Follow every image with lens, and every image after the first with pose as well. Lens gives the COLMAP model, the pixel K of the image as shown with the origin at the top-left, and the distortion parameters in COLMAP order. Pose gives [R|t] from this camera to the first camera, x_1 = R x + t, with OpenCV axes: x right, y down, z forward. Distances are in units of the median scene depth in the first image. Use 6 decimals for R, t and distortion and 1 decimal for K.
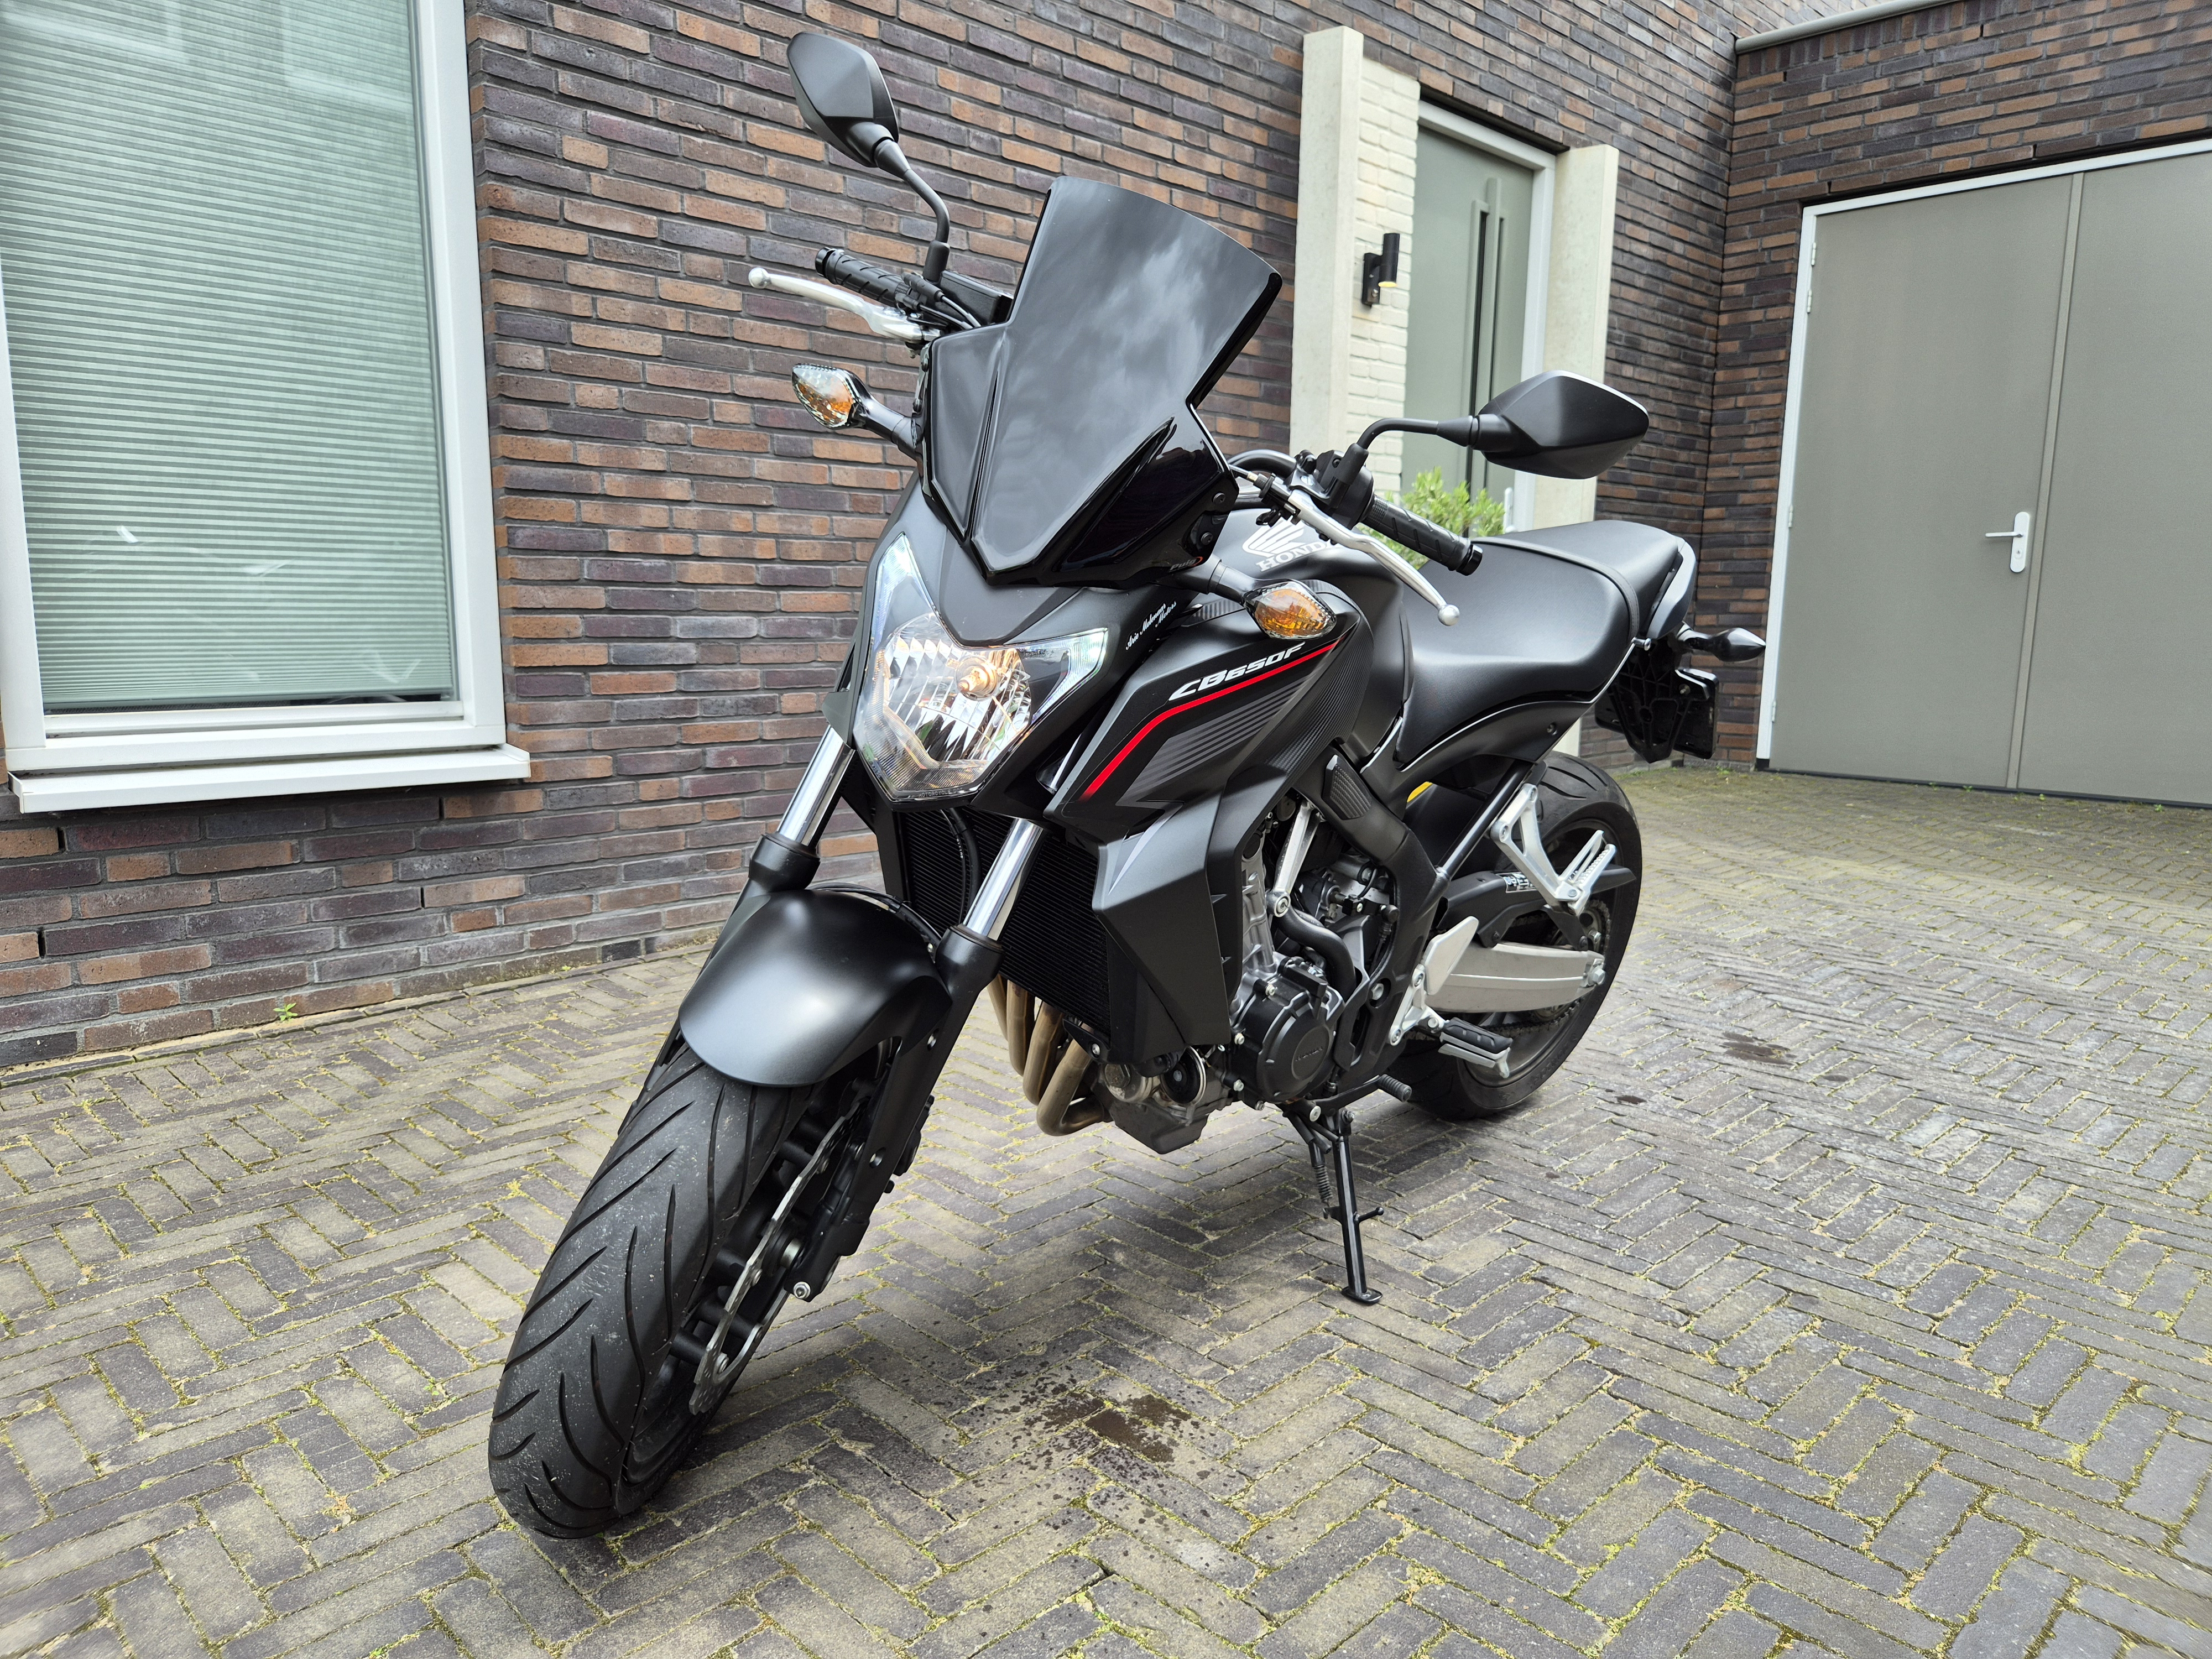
lens RADIAL K [[1515.9, 0, 1109.0], [0, 1515.9, 834.5], [0, 0, 1]] dist [0.047197, -0.017734]
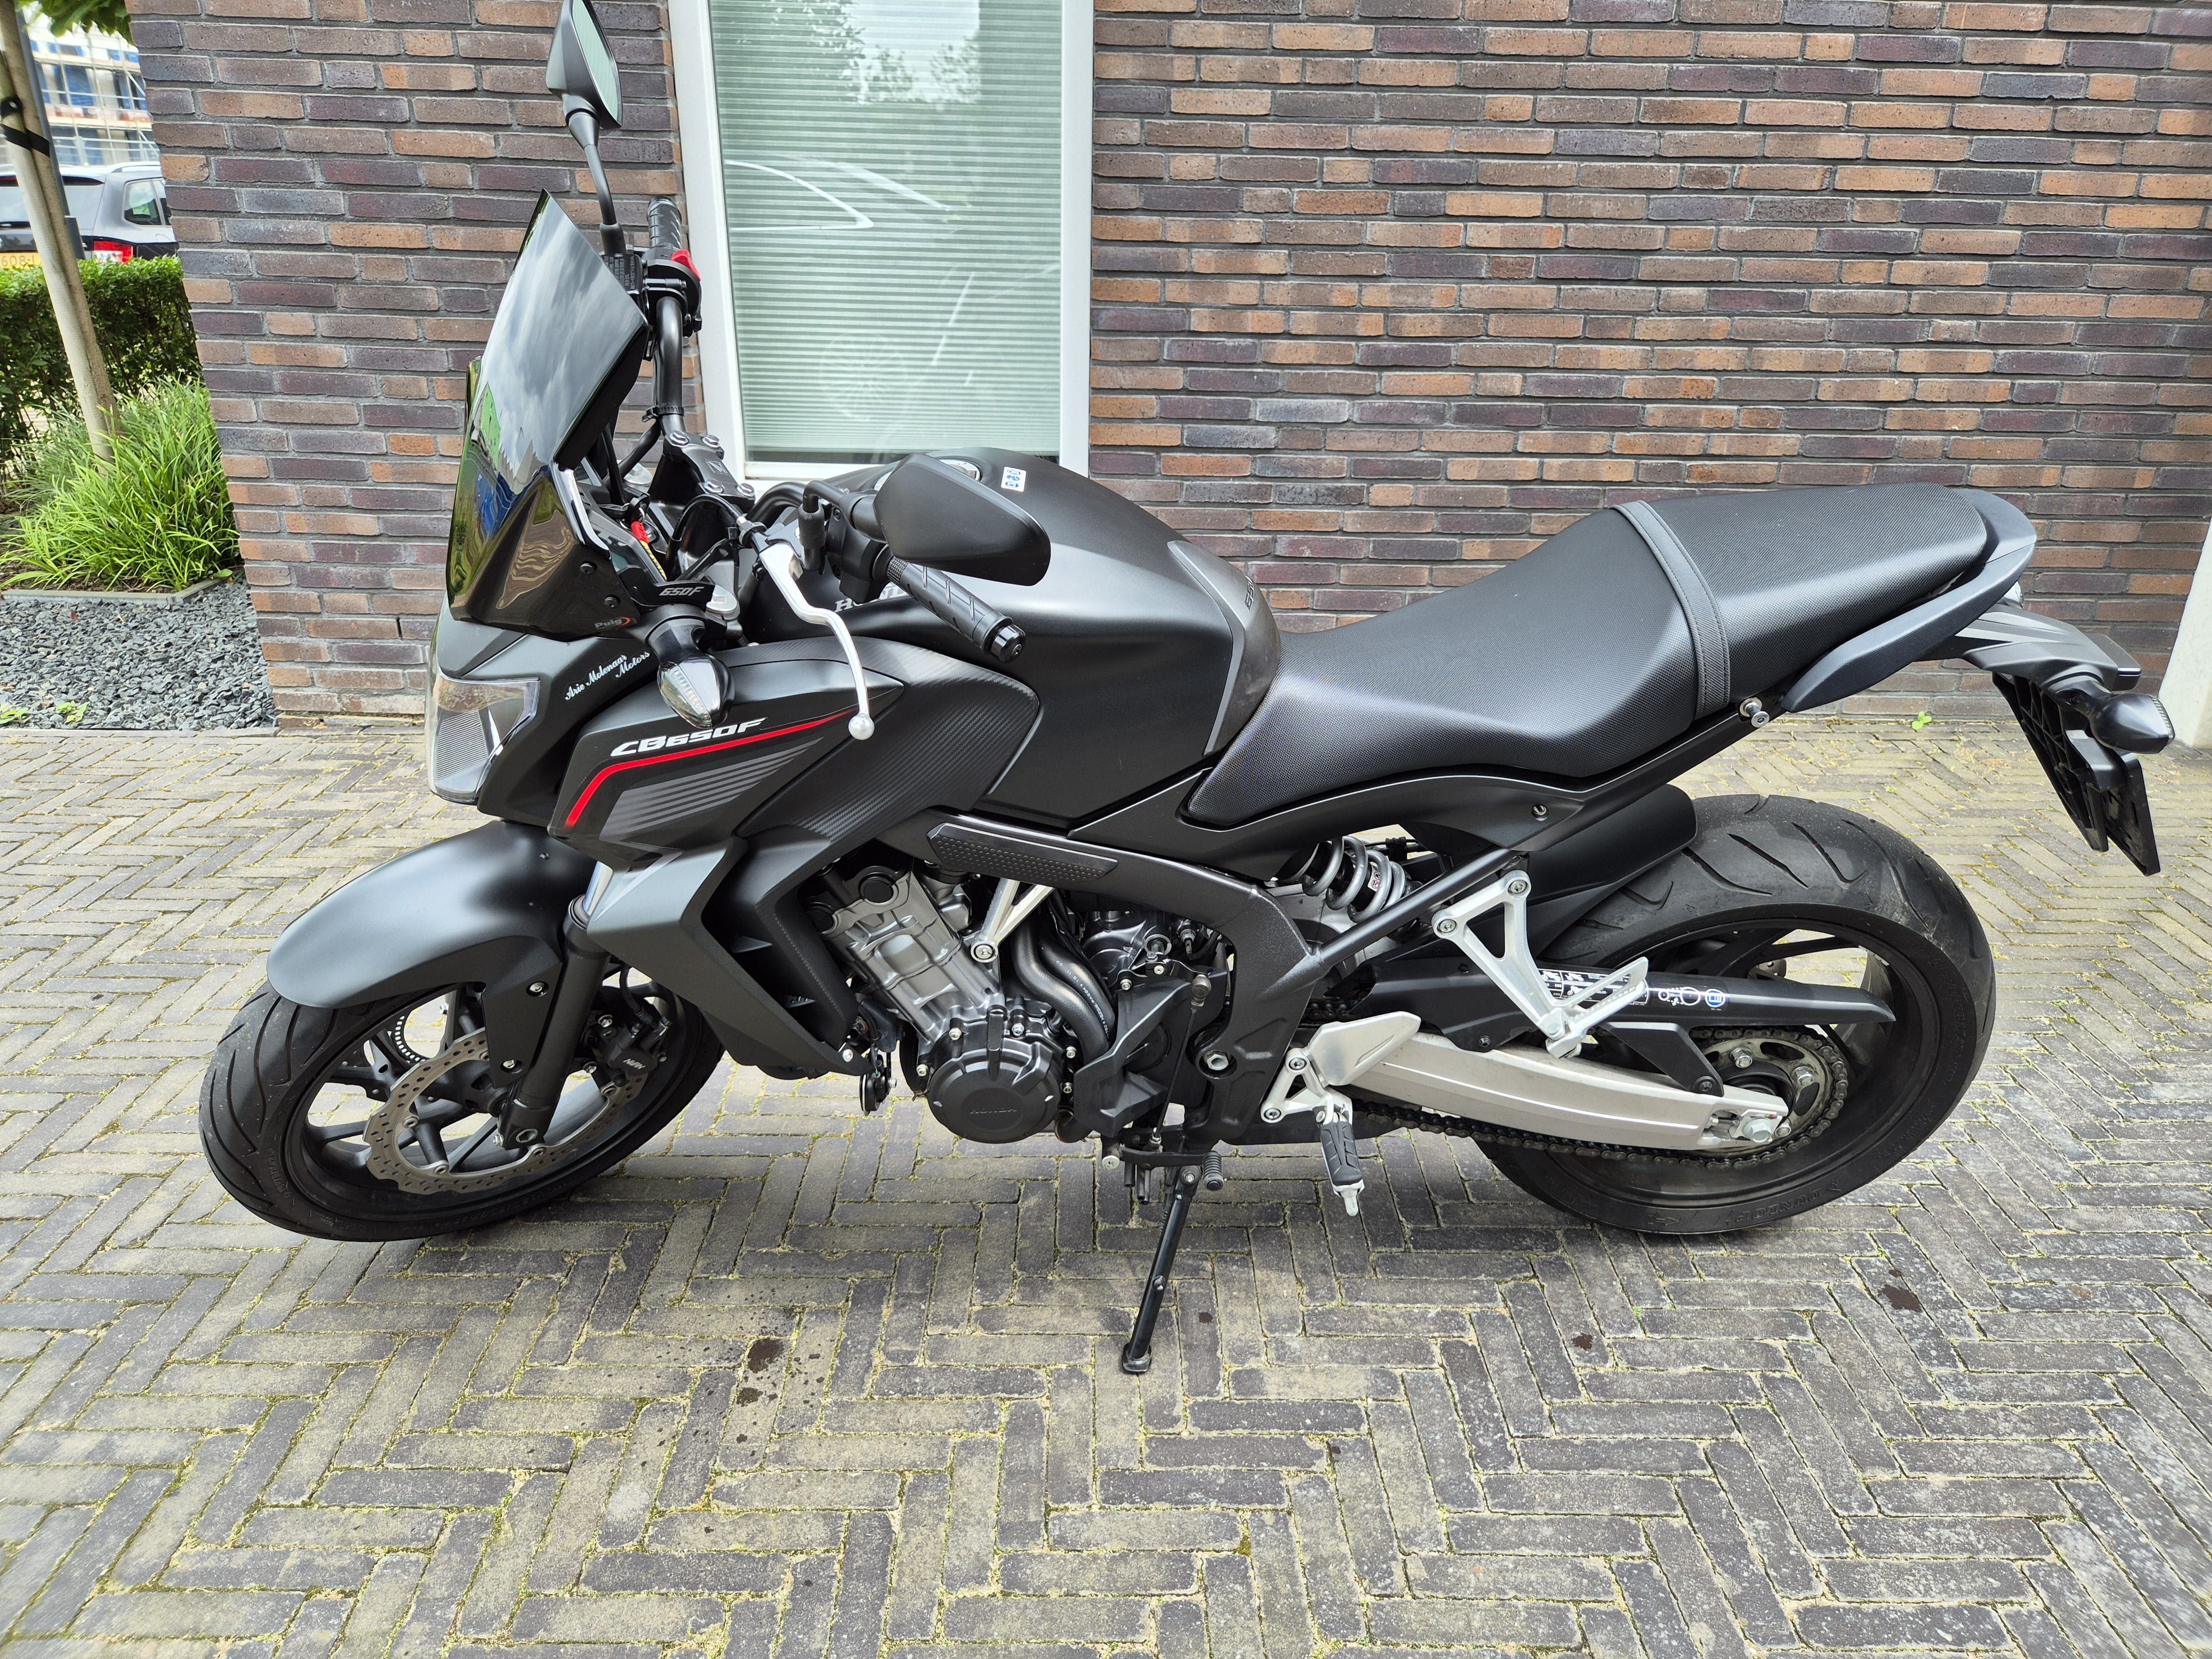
lens RADIAL K [[1515.9, 0, 1103.3], [0, 1515.9, 827.9], [0, 0, 1]] dist [0.047197, -0.017734]
pose [[0.712649, 0.273220, -0.646129, 0.364796], [-0.117585, 0.954532, 0.273940, -0.140074], [0.691596, -0.119248, 0.712373, 0.205199]]
